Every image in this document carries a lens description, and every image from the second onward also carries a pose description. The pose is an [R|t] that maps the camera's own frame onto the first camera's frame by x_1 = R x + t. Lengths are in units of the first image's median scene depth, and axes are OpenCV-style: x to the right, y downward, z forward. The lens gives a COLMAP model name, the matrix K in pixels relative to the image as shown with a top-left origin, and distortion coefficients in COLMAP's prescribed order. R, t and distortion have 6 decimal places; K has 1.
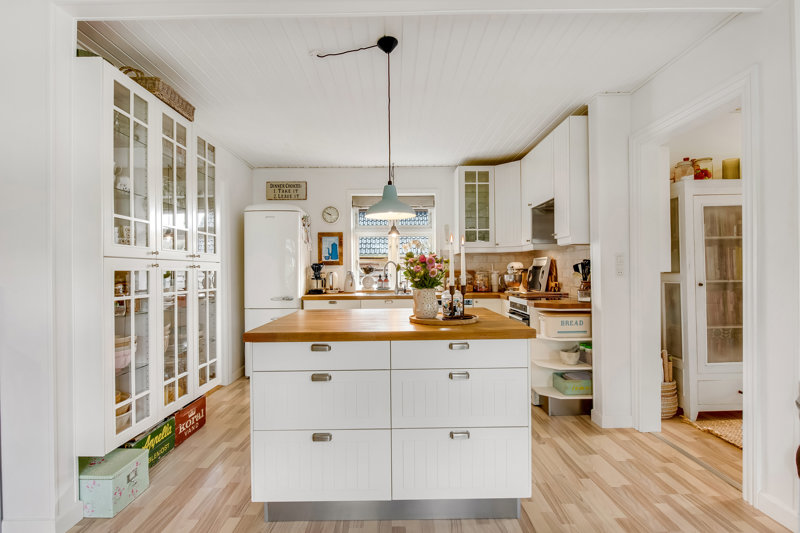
lens RADIAL K [[398.1, 0, 399.6], [0, 398.1, 270.3], [0, 0, 1]] dist [-0.007062, -0.000626]
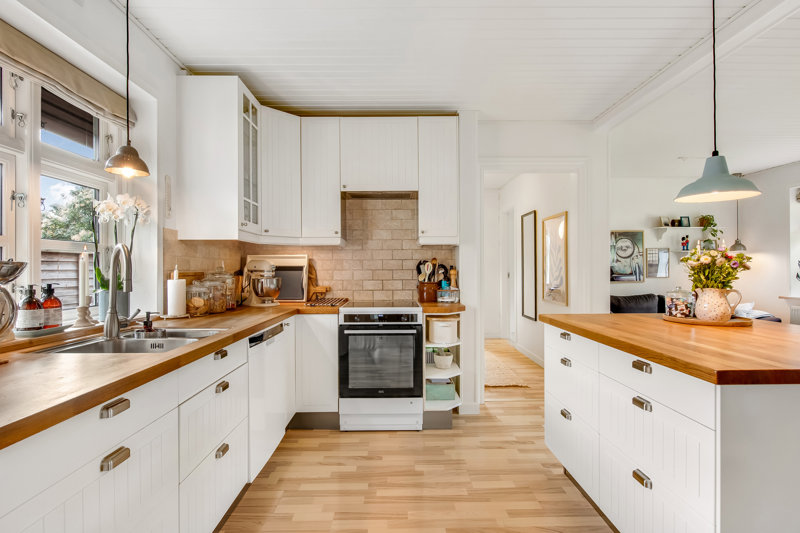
lens RADIAL K [[398.1, 0, 400.3], [0, 398.1, 268.4], [0, 0, 1]] dist [-0.007062, -0.000626]
pose [[-0.013905, 0.015422, 0.999784, -0.410870], [-0.002567, 0.999877, -0.015459, 0.004868], [-0.999900, -0.002781, -0.013863, 0.841668]]
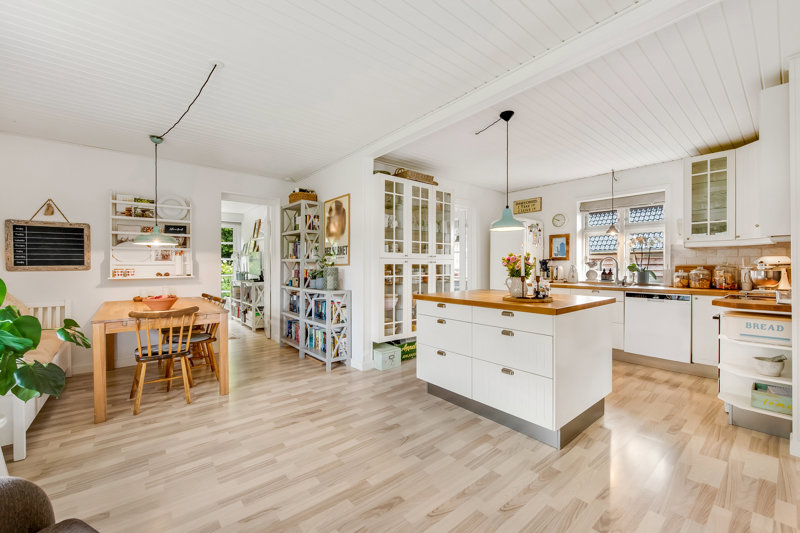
lens RADIAL K [[326.5, 0, 397.8], [0, 326.5, 266.1], [0, 0, 1]] dist [0.001874, 0.000386]
pose [[0.629458, 0.009618, -0.776975, 0.353302], [-0.004210, 0.999951, 0.008968, -0.002557], [0.777023, -0.002373, 0.629467, -0.055708]]
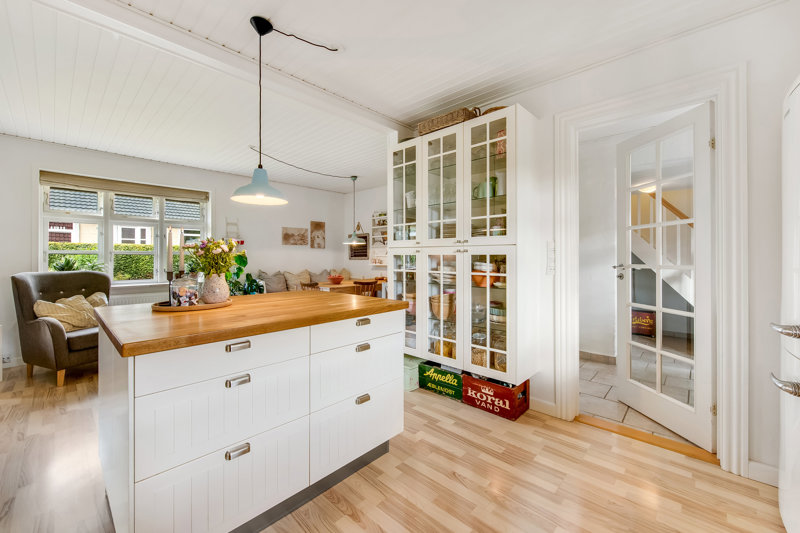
lens RADIAL K [[326.5, 0, 406.6], [0, 326.5, 255.2], [0, 0, 1]] dist [0.001874, 0.000386]
pose [[-0.679728, 0.010713, -0.733386, 0.163449], [0.014599, 0.999893, 0.001075, -0.000831], [0.733319, -0.009976, -0.679811, 0.937445]]
